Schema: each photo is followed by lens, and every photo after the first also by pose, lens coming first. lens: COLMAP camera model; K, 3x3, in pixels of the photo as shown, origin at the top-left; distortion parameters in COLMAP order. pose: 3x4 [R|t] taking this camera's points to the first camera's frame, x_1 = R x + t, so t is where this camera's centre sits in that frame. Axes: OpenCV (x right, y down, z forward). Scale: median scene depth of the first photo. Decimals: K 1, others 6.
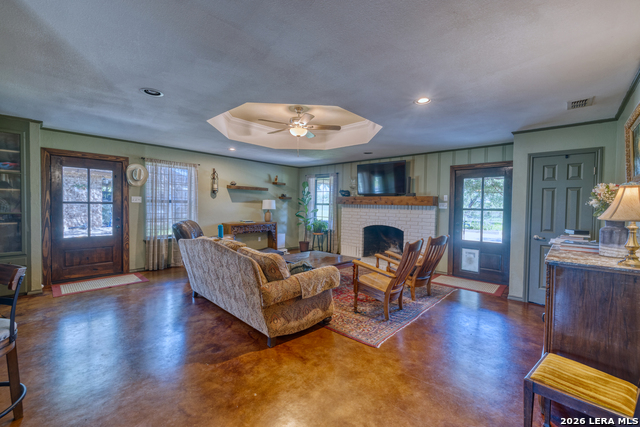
lens RADIAL K [[263.6, 0, 320.1], [0, 263.6, 212.8], [0, 0, 1]] dist [0.001413, 0.000050]
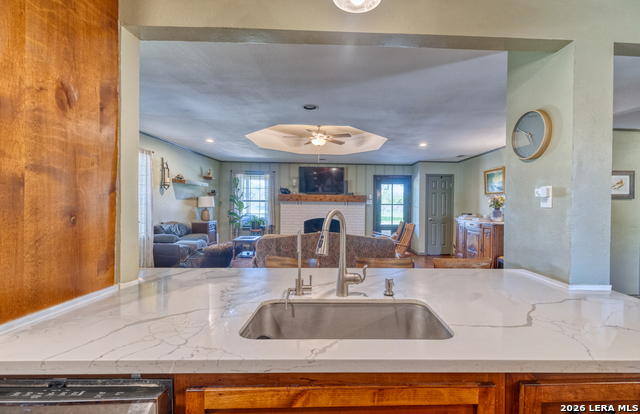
lens RADIAL K [[297.7, 0, 320.5], [0, 297.7, 204.8], [0, 0, 1]] dist [-0.001615, -0.000031]
pose [[0.715161, -0.015497, 0.698788, -0.804485], [0.022914, 0.999737, -0.001280, -0.014702], [-0.698584, 0.016927, 0.715328, 0.022493]]
